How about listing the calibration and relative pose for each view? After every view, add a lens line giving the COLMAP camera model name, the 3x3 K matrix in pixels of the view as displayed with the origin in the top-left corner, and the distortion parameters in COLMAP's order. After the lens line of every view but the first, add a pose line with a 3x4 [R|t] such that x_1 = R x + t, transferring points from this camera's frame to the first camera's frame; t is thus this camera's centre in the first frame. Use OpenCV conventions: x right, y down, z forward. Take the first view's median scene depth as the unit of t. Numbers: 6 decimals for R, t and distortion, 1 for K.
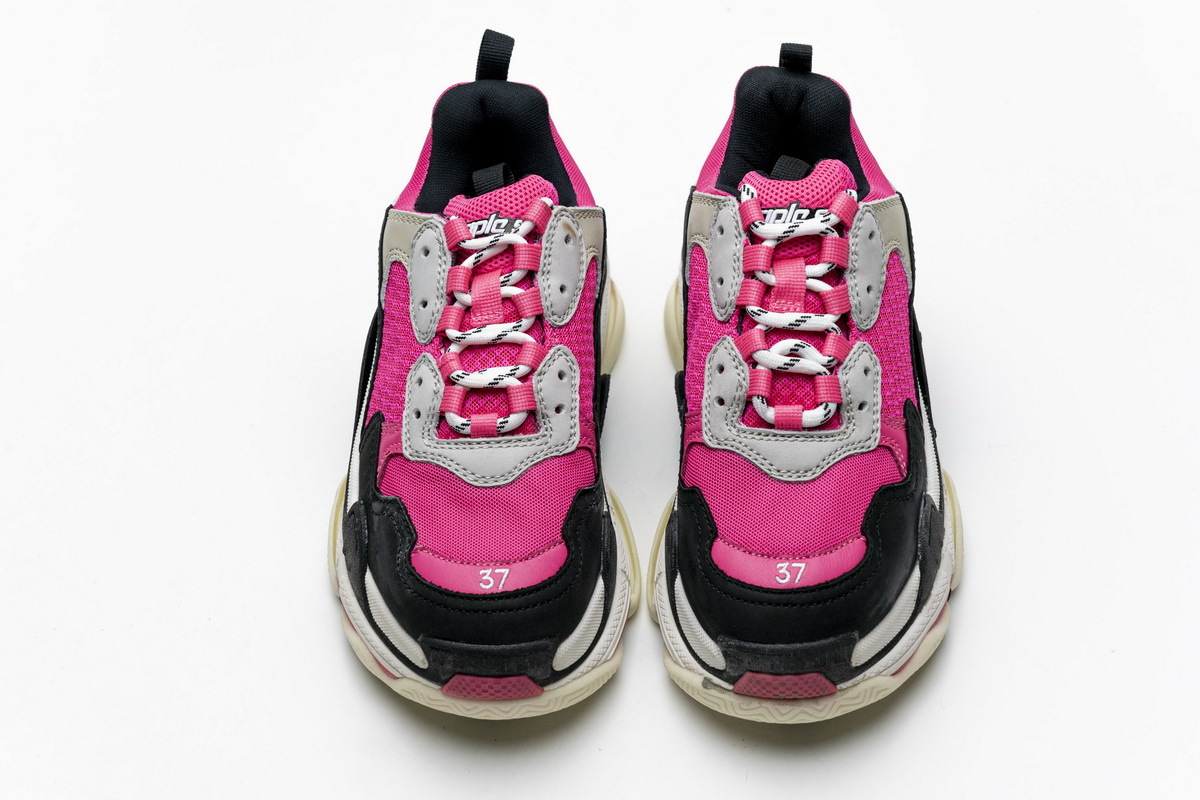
lens RADIAL K [[2371.1, 0, 600.0], [0, 2371.1, 400.0], [0, 0, 1]] dist [0.415417, -0.049152]
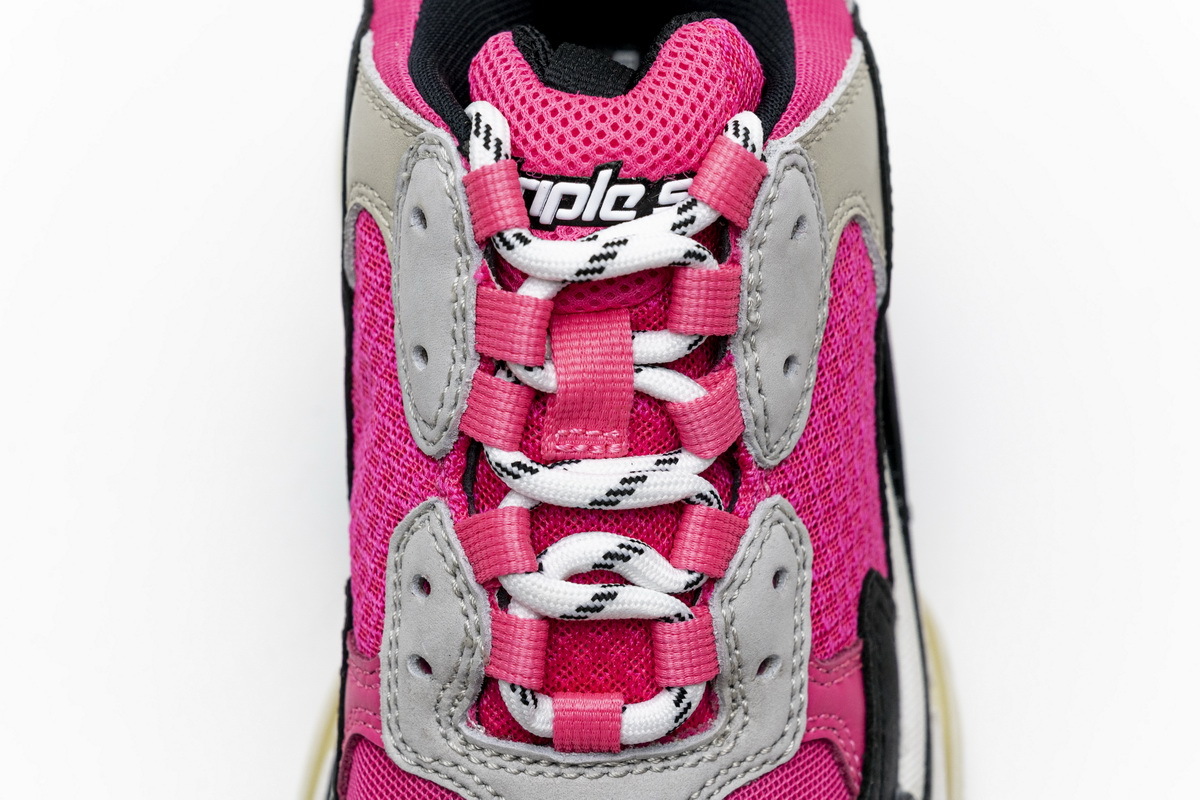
lens RADIAL K [[2371.1, 0, 600.0], [0, 2371.1, 400.0], [0, 0, 1]] dist [0.415417, -0.049152]
pose [[0.997758, -0.017597, 0.064570, 0.055281], [-0.006667, 0.933880, 0.357525, -0.187193], [-0.066592, -0.357154, 0.931669, 0.631479]]
